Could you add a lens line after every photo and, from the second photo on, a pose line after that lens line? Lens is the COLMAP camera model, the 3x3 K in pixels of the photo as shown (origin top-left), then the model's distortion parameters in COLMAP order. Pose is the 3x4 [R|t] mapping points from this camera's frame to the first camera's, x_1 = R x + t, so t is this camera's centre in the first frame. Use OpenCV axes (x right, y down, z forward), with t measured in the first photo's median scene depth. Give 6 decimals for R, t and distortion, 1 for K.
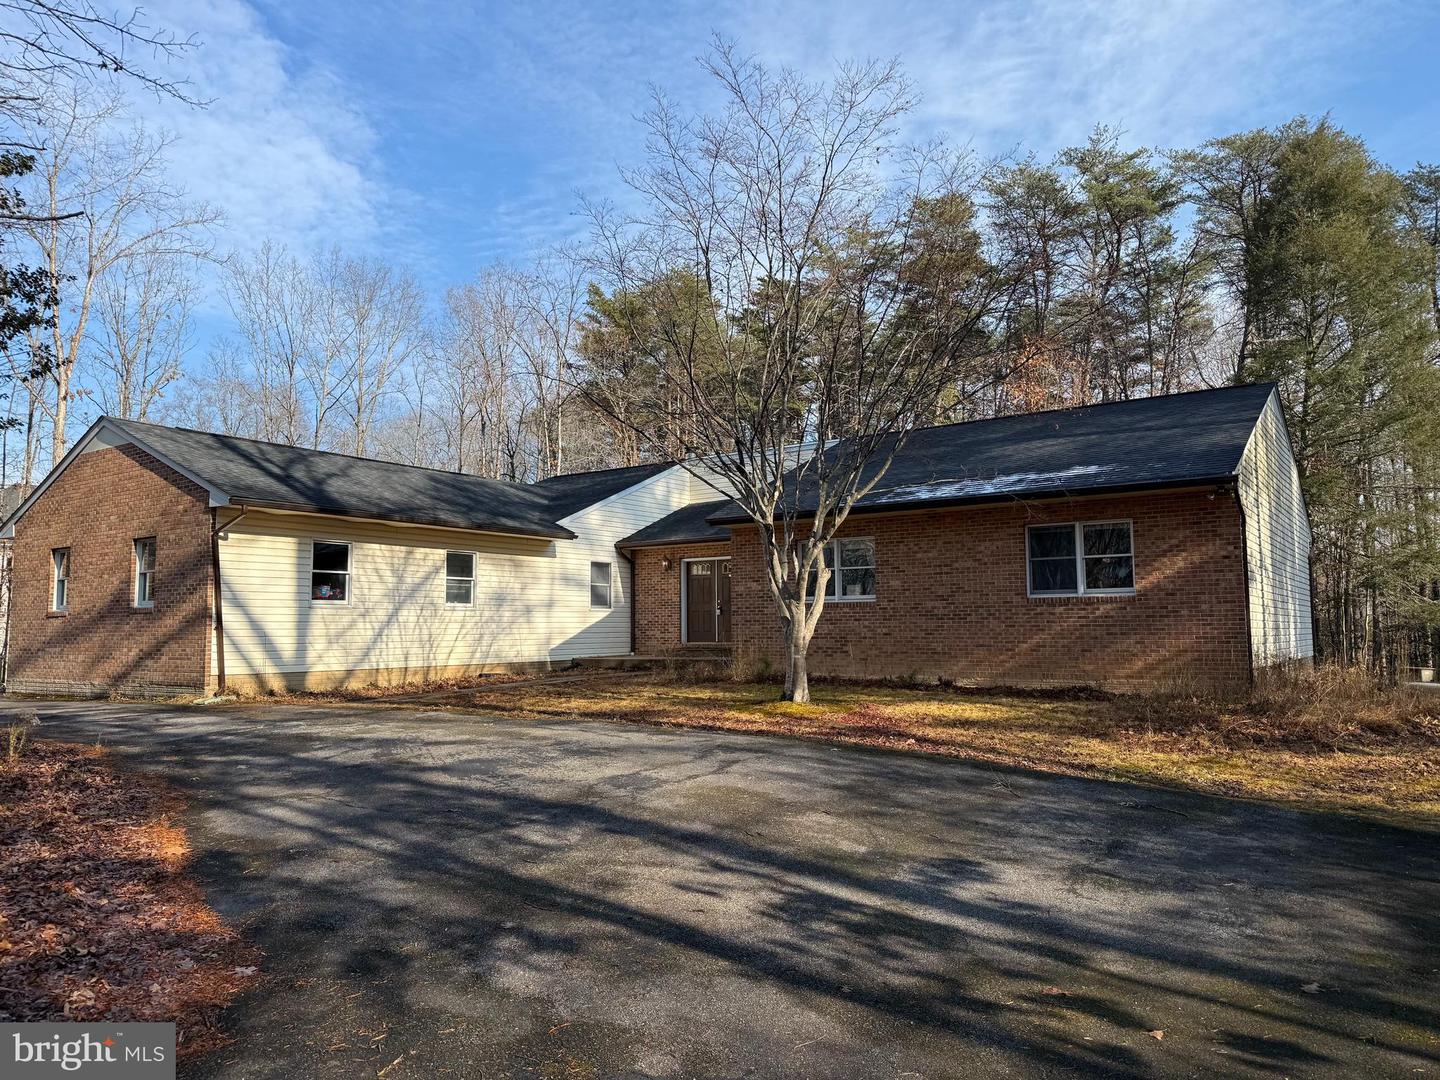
lens RADIAL K [[1025.6, 0, 720.0], [0, 1025.6, 540.0], [0, 0, 1]] dist [0.004750, -0.002388]
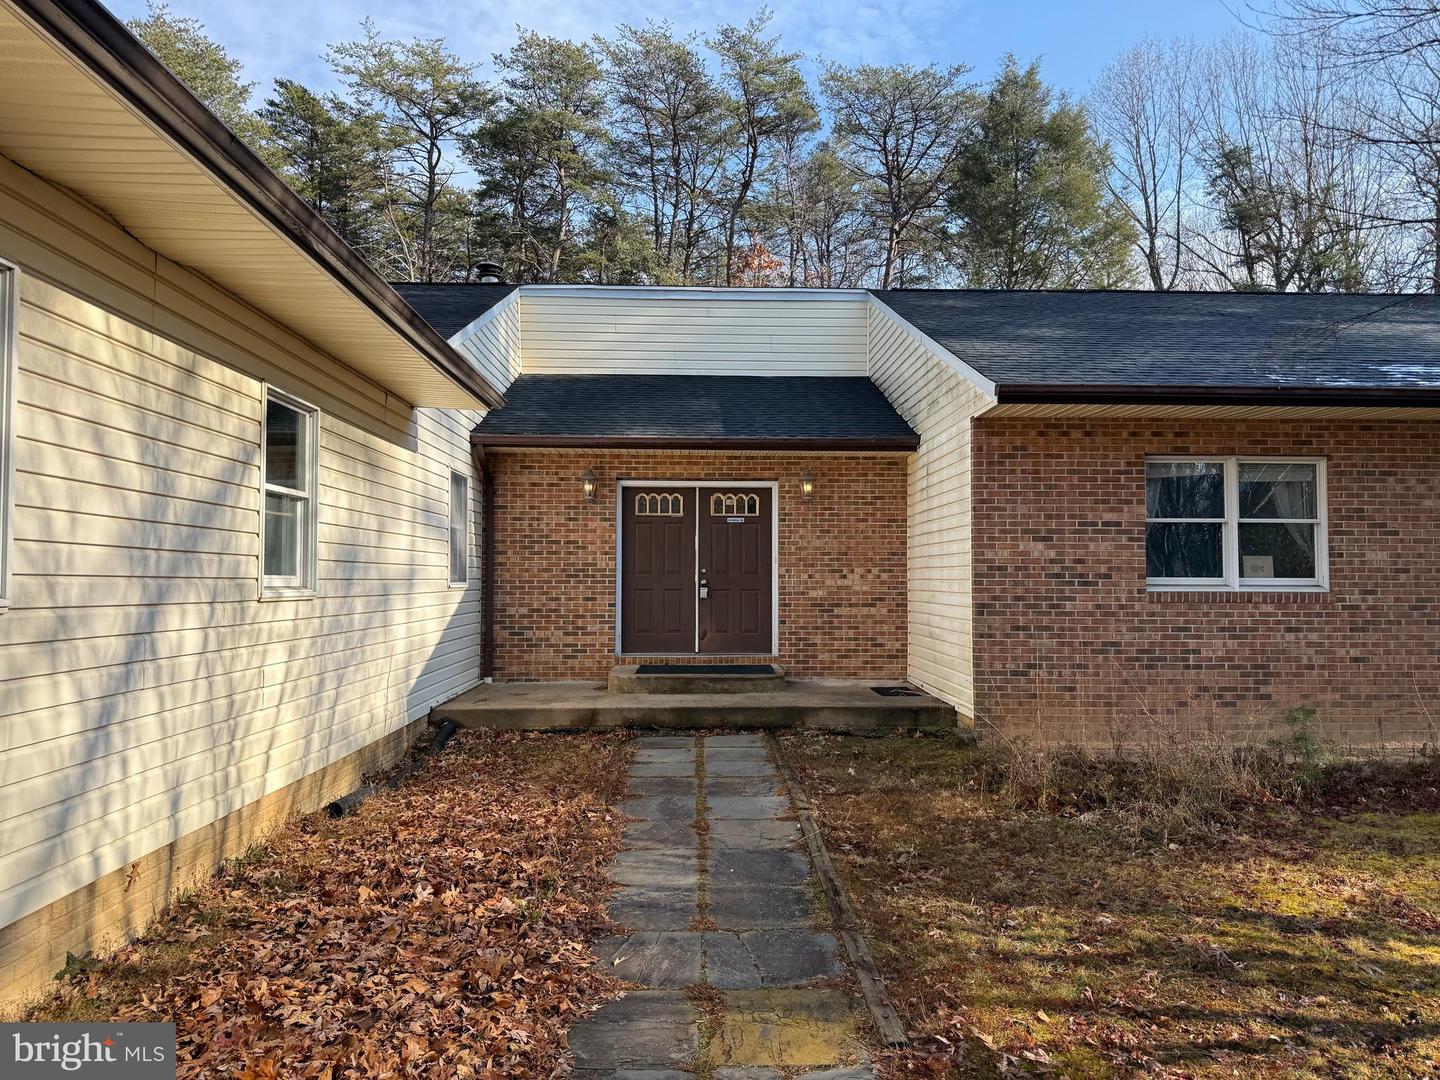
lens RADIAL K [[1025.6, 0, 720.0], [0, 1025.6, 540.0], [0, 0, 1]] dist [0.004750, -0.002388]
pose [[0.804895, 0.035081, 0.592379, -0.341720], [-0.063576, 0.997603, 0.027305, 0.037053], [-0.590001, -0.059639, 0.805197, 0.717455]]
